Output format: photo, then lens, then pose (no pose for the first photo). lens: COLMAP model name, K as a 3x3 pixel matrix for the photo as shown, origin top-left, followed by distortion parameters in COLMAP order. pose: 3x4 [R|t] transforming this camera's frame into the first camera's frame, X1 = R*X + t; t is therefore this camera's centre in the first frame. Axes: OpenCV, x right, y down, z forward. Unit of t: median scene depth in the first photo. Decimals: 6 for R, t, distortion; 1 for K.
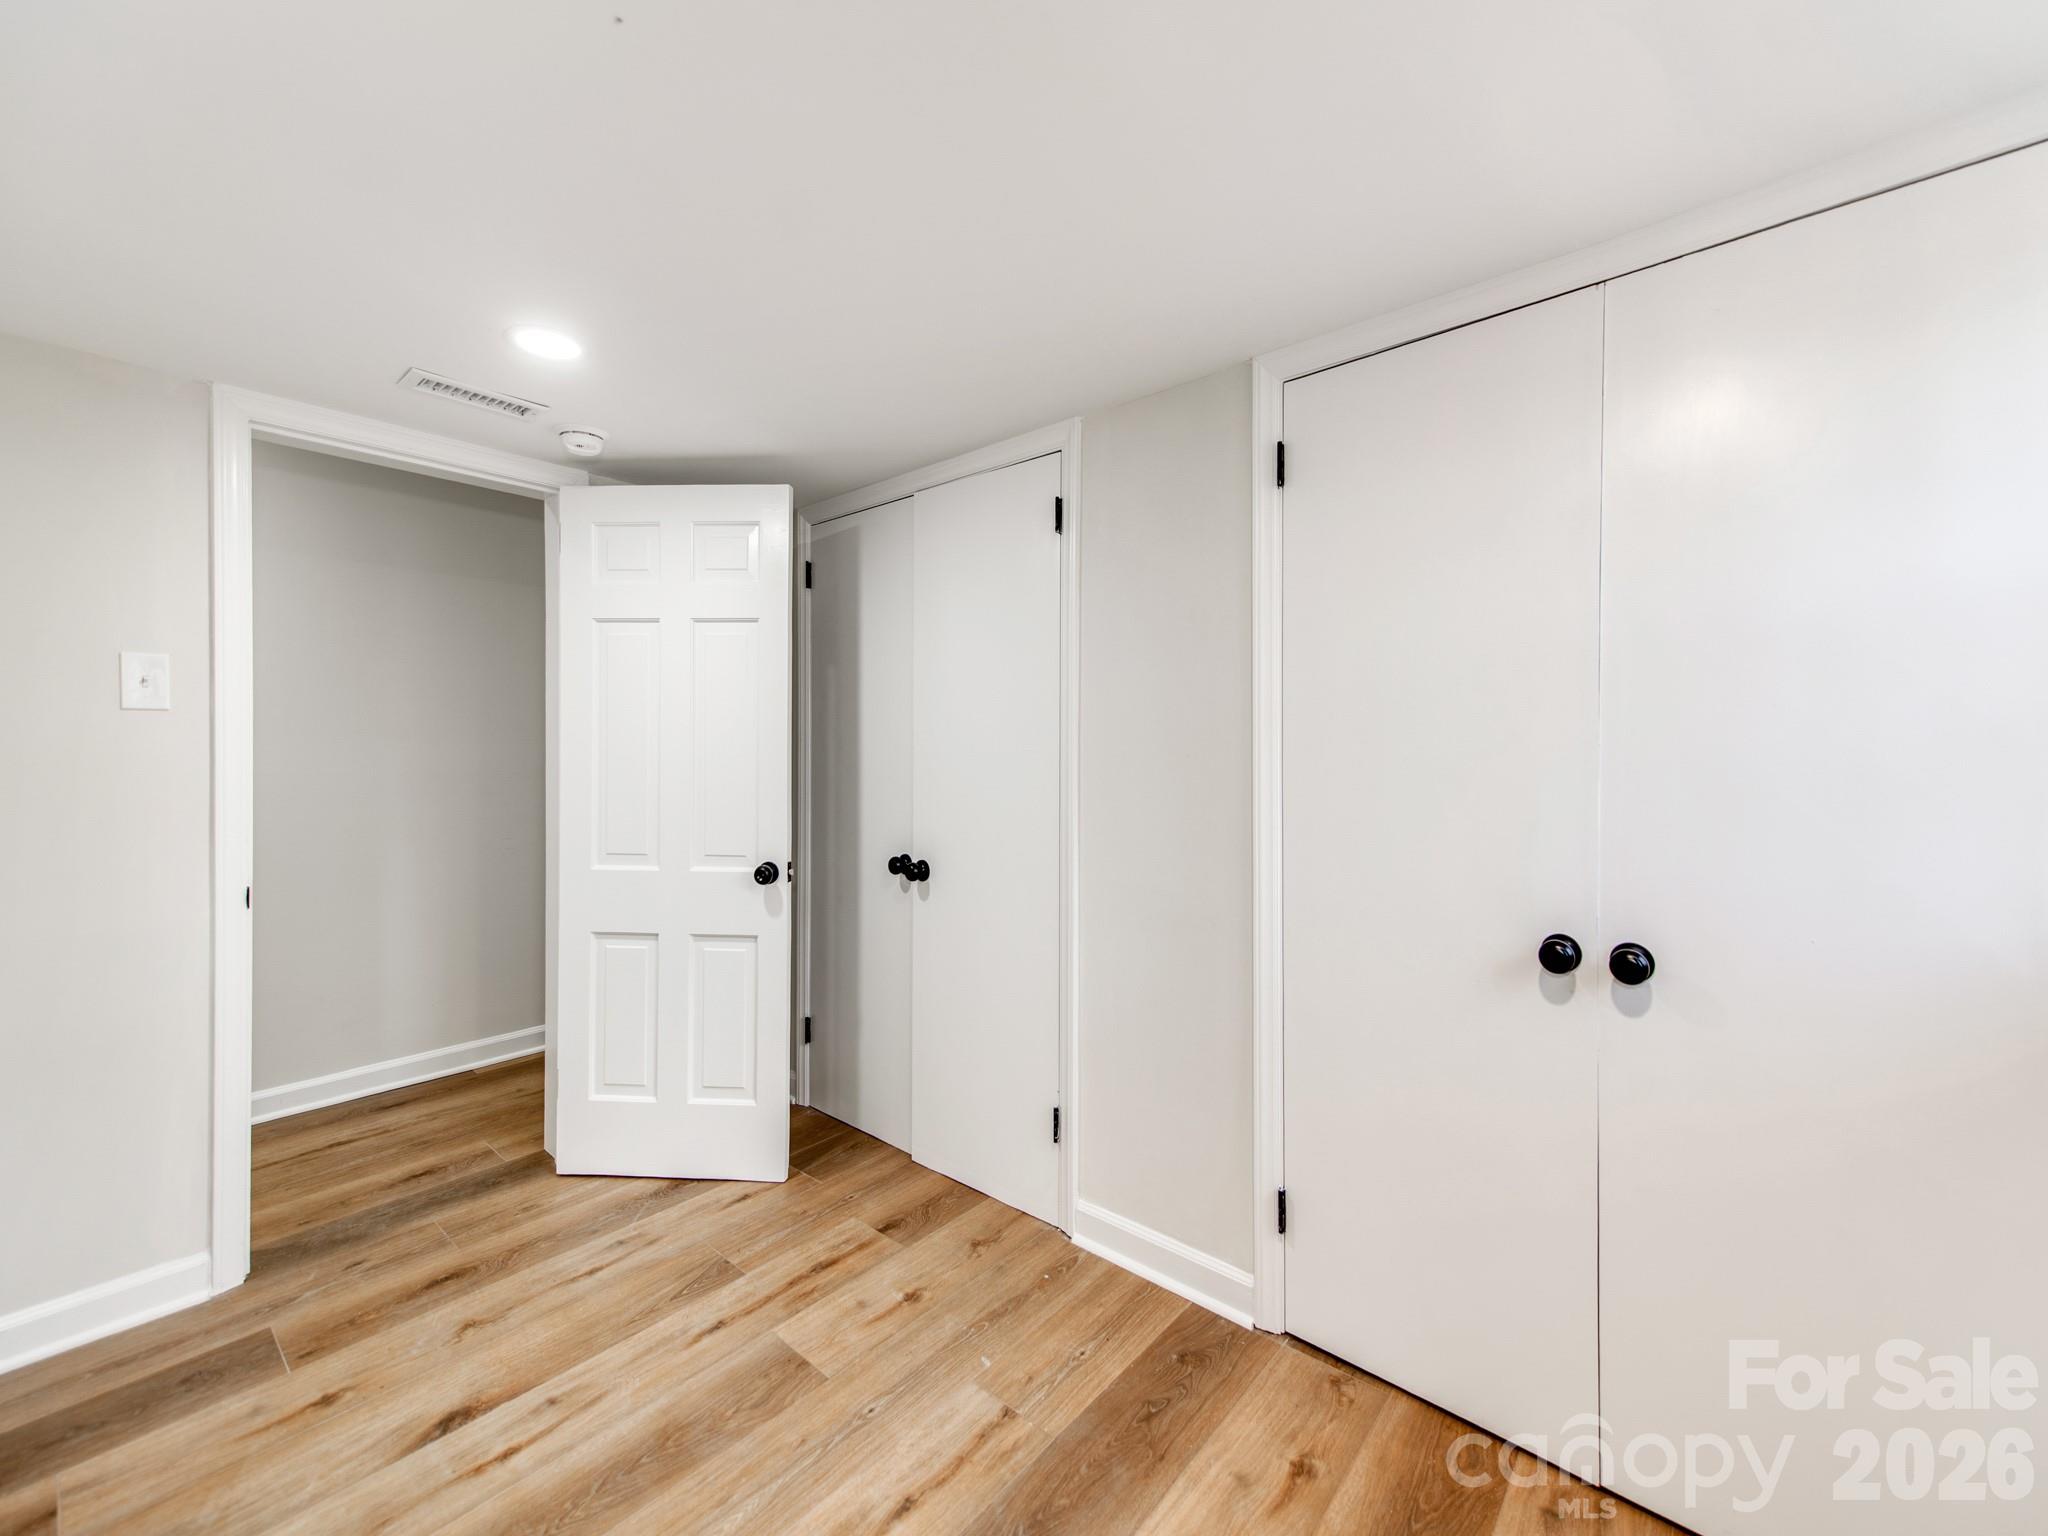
lens RADIAL K [[842.8, 0, 1025.5], [0, 842.8, 764.6], [0, 0, 1]] dist [0.013369, -0.002001]
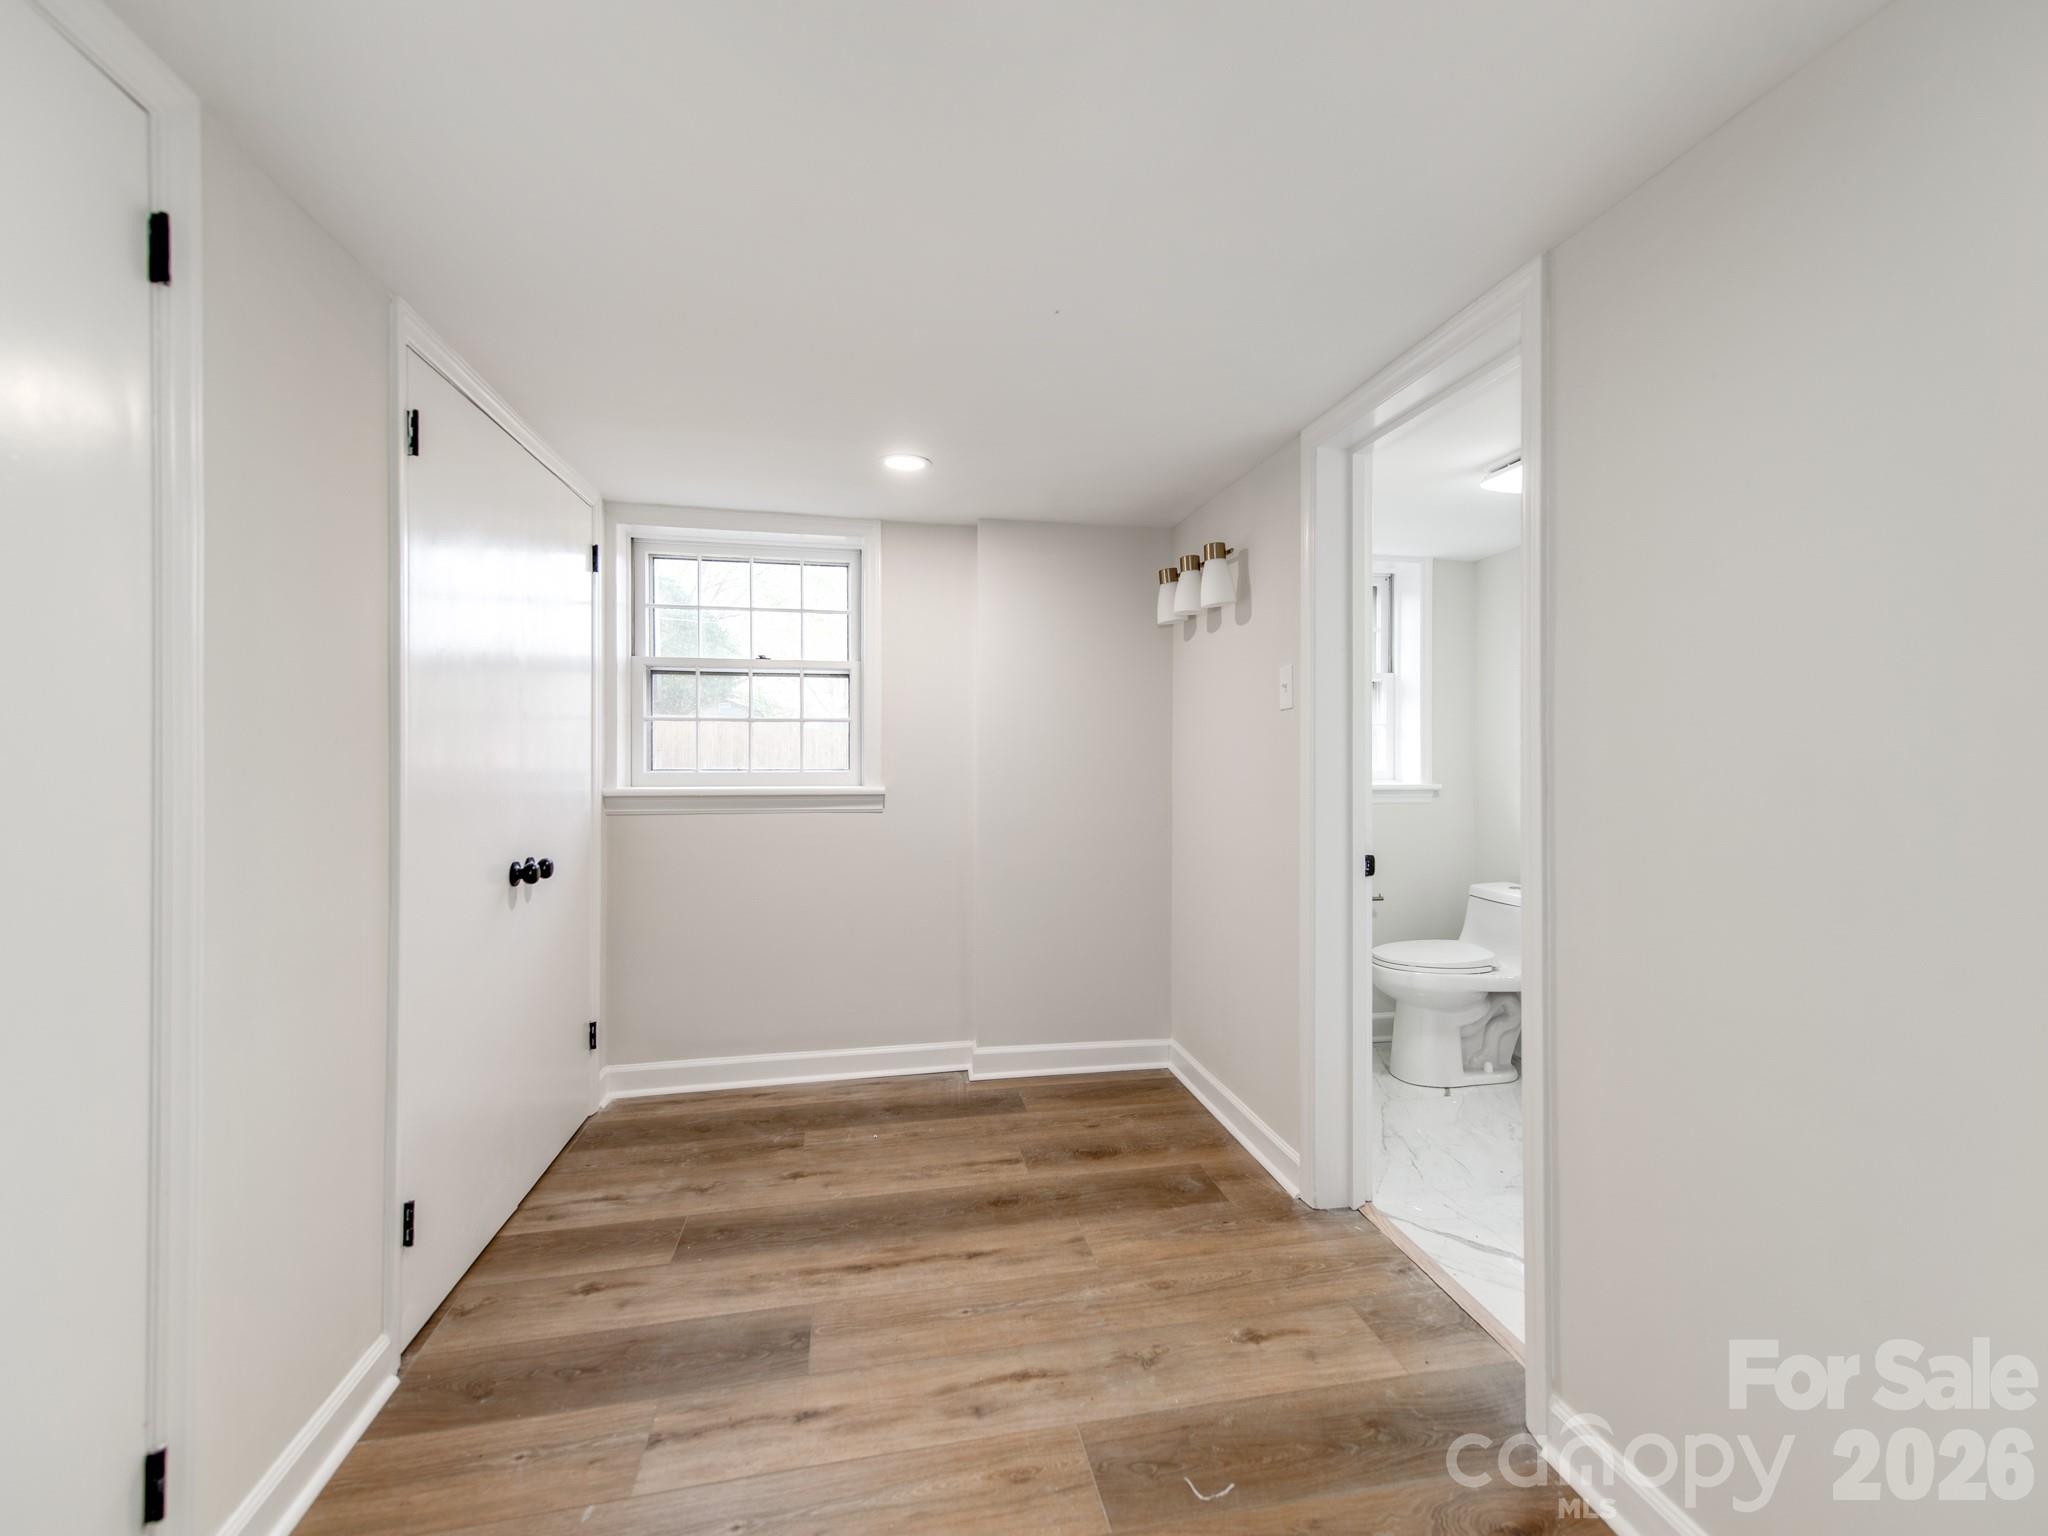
lens RADIAL K [[842.8, 0, 1025.5], [0, 842.8, 757.8], [0, 0, 1]] dist [0.013369, -0.002001]
pose [[-0.795705, -0.005399, 0.605660, -0.968907], [-0.000281, 0.999963, 0.008545, 0.002323], [-0.605684, 0.006629, -0.795678, 1.589450]]
